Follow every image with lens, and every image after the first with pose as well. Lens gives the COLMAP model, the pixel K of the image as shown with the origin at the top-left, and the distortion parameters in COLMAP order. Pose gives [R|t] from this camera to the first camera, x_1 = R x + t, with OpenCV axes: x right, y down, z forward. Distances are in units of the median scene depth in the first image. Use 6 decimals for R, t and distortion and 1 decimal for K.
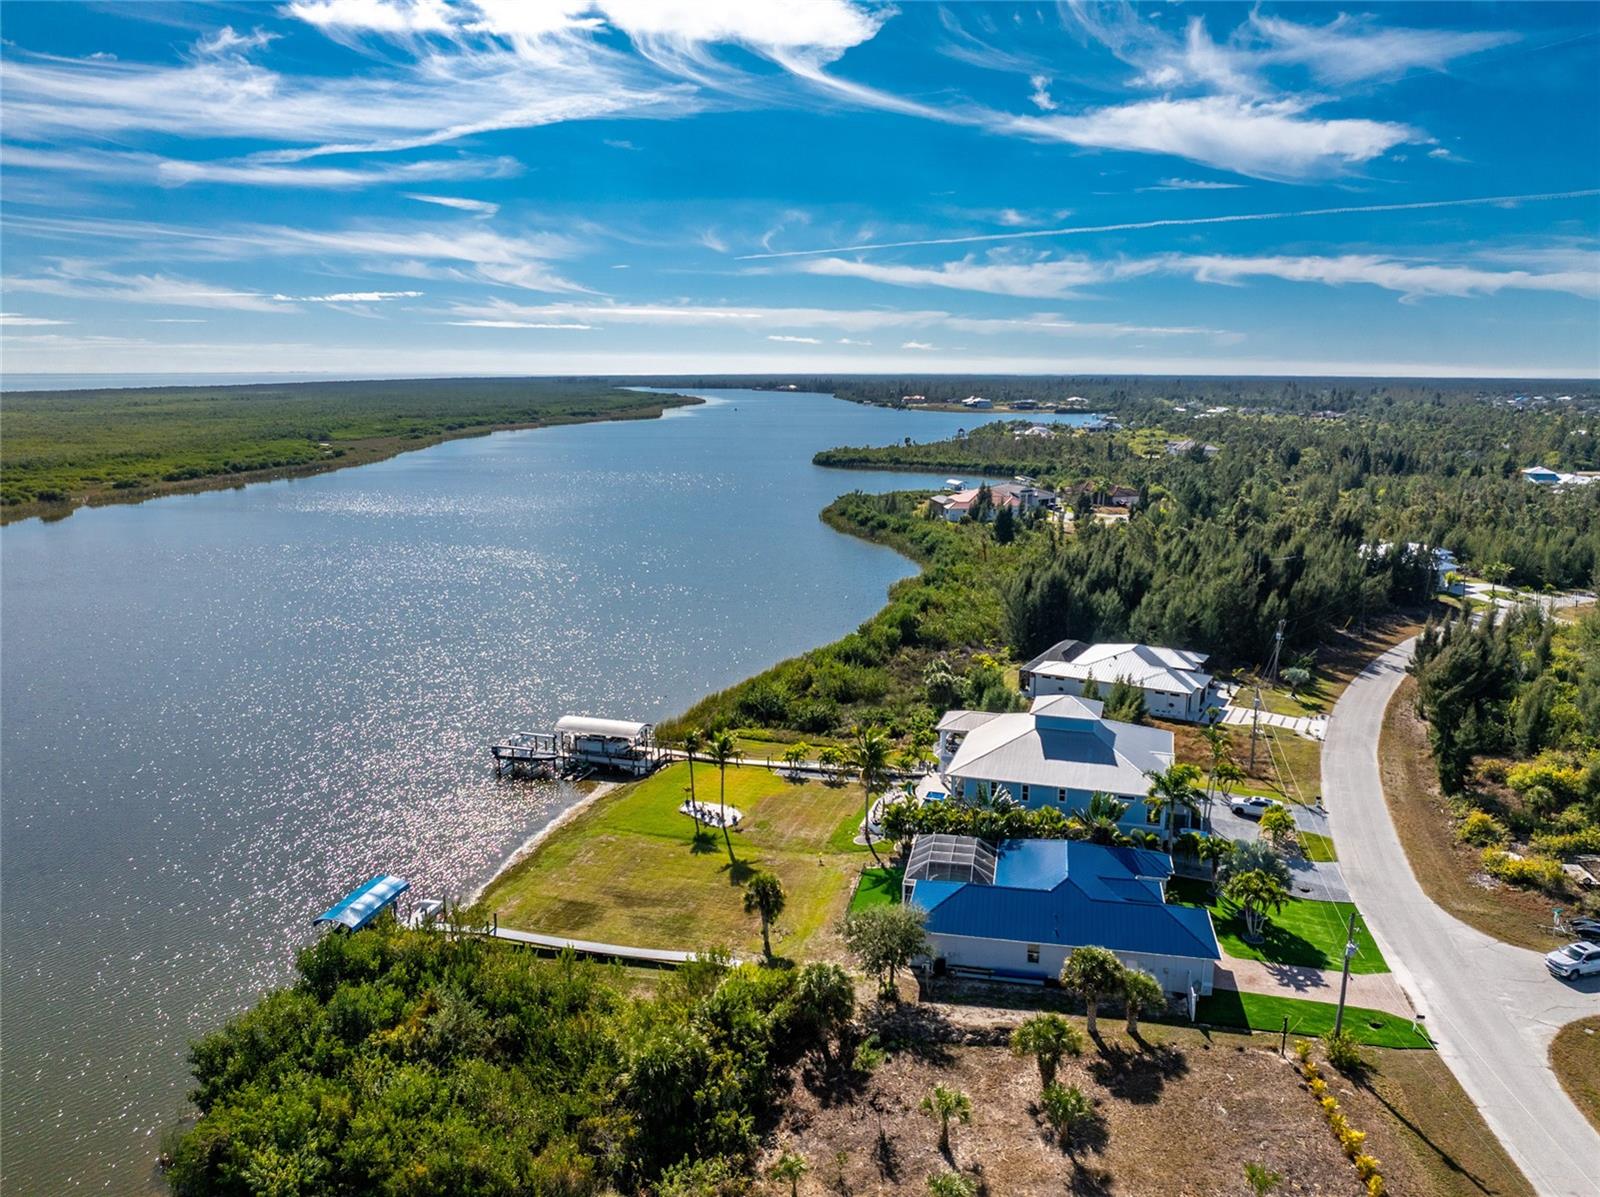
lens RADIAL K [[1144.4, 0, 775.4], [0, 1144.4, 595.7], [0, 0, 1]] dist [-0.033006, 0.003124]
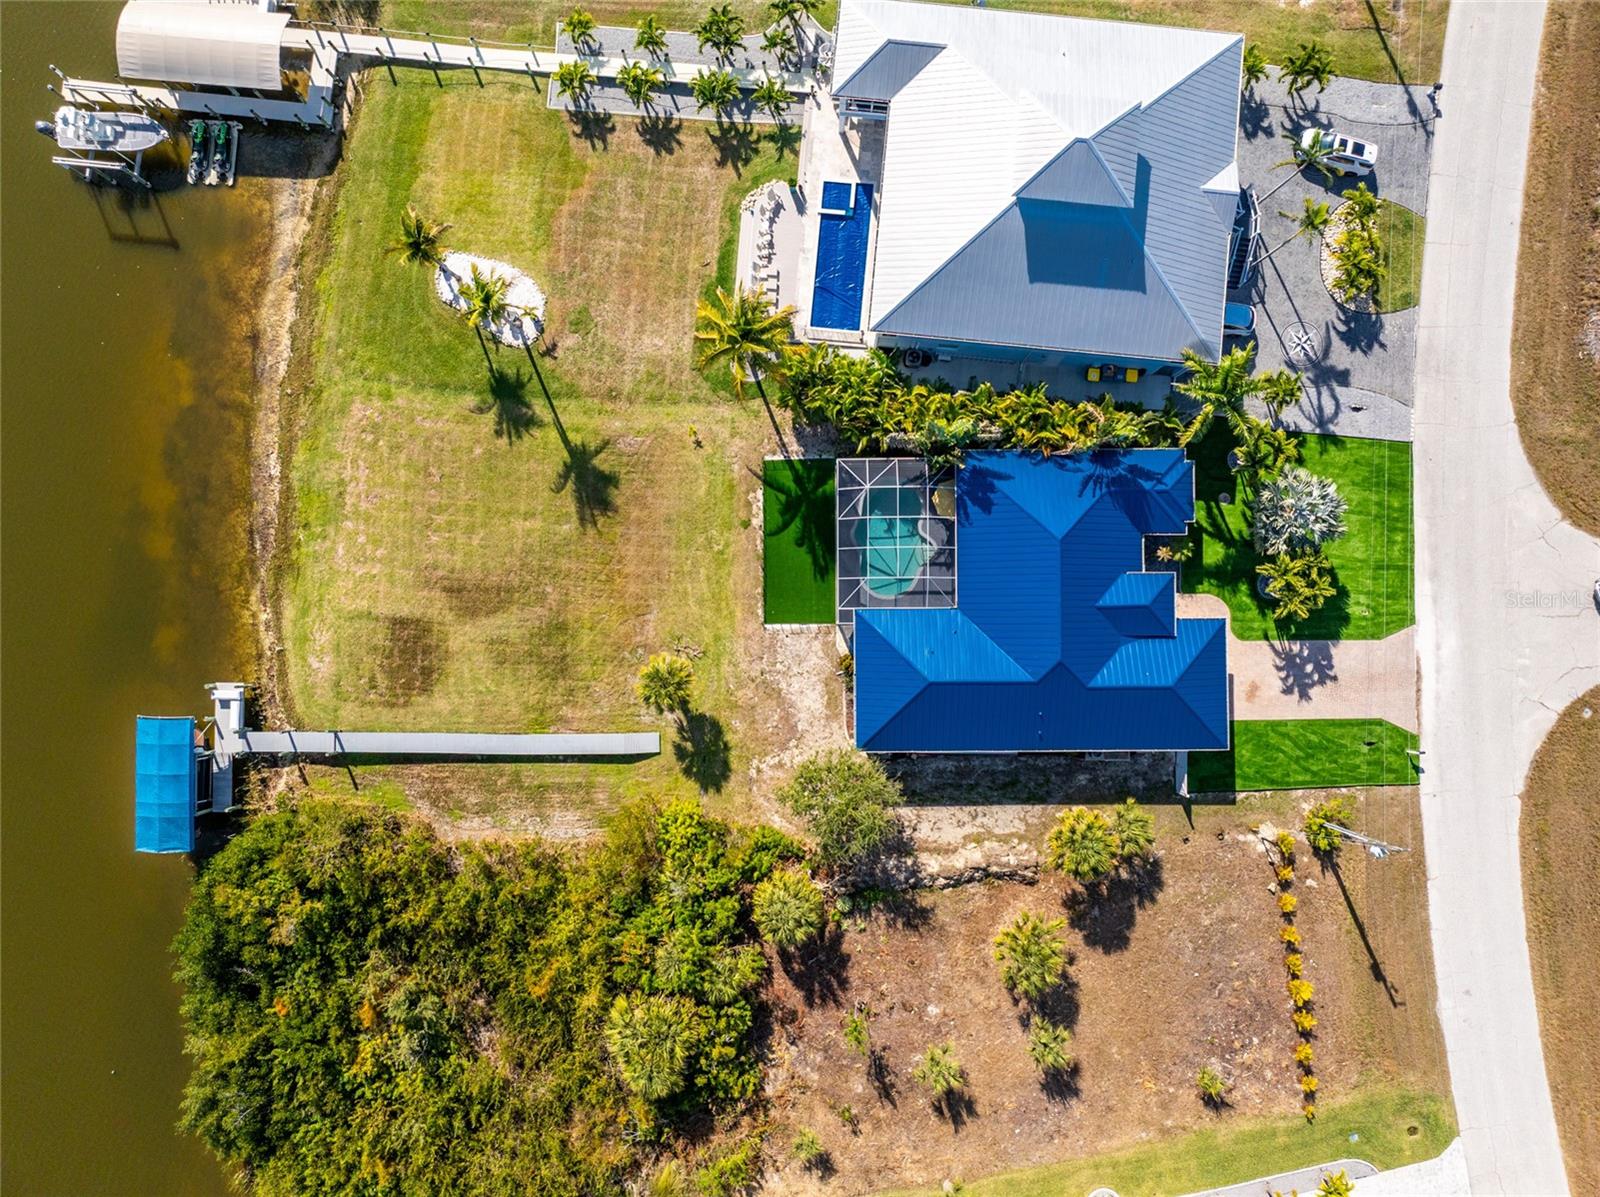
lens RADIAL K [[1144.4, 0, 775.4], [0, 1144.4, 595.7], [0, 0, 1]] dist [-0.033006, 0.003124]
pose [[0.972383, -0.233107, -0.011514, 0.103763], [0.065323, 0.224462, 0.972291, -0.599480], [-0.224064, -0.946191, 0.233490, 1.047596]]
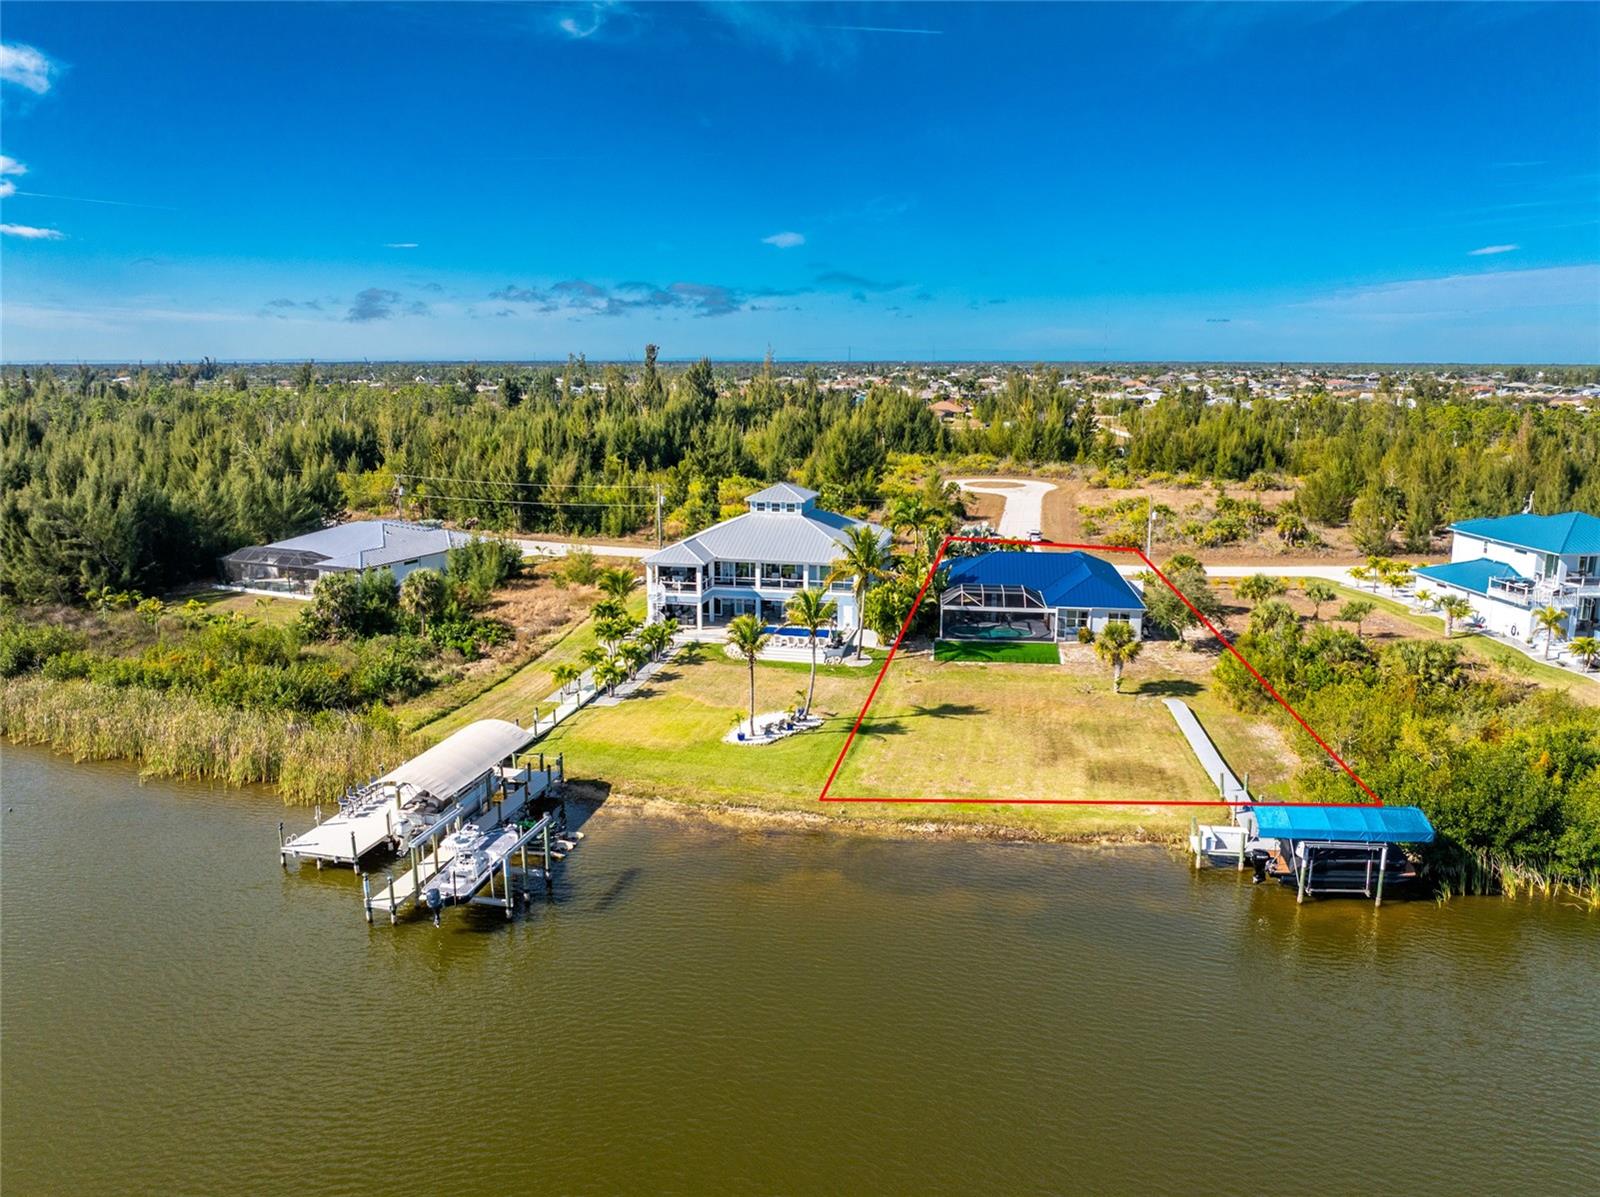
lens RADIAL K [[1144.4, 0, 775.4], [0, 1144.4, 595.7], [0, 0, 1]] dist [-0.033006, 0.003124]
pose [[-0.083896, -0.201947, 0.975797, -1.127146], [0.199973, 0.955916, 0.215025, -0.052200], [-0.976203, 0.213173, -0.039814, 1.602512]]
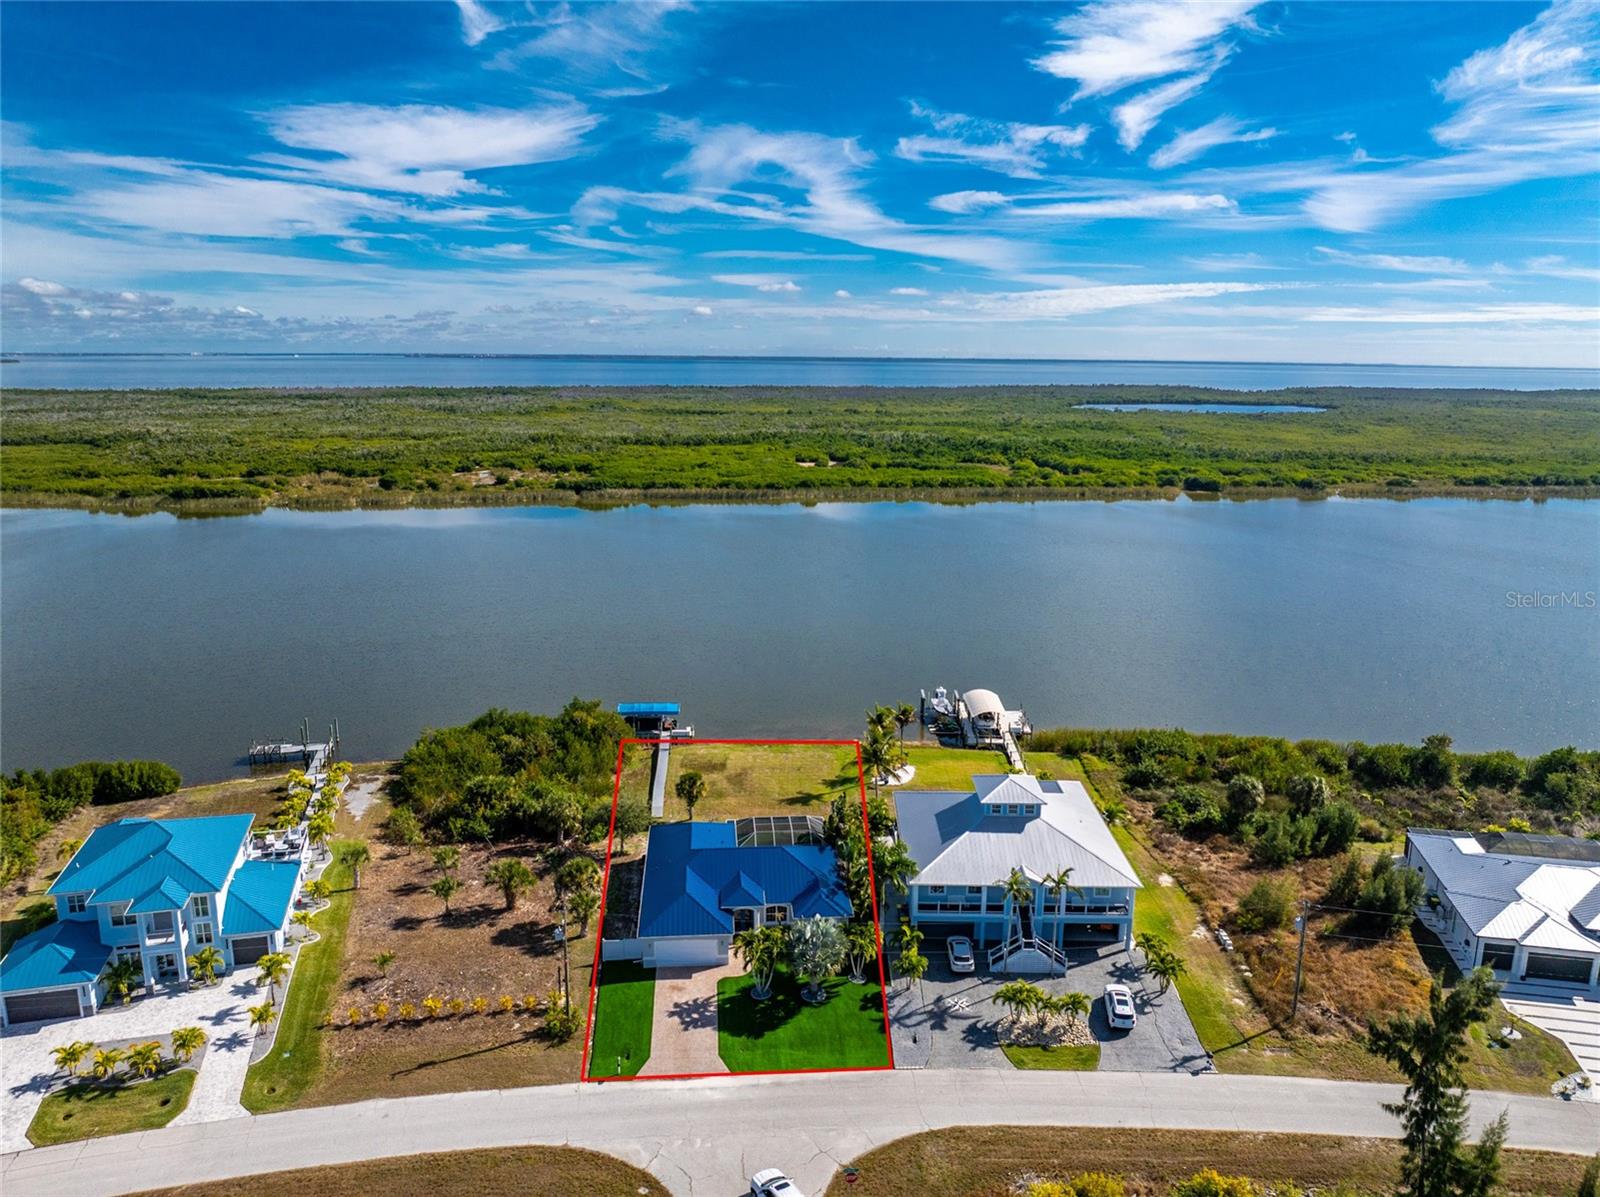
lens RADIAL K [[1097.3, 0, 800.0], [0, 1097.3, 598.5], [0, 0, 1]] dist [-0.004453, -0.000425]
pose [[0.308577, 0.208458, -0.928076, 1.509202], [-0.196090, 0.968674, 0.152378, -0.234650], [0.930768, 0.134966, 0.339787, 0.771193]]
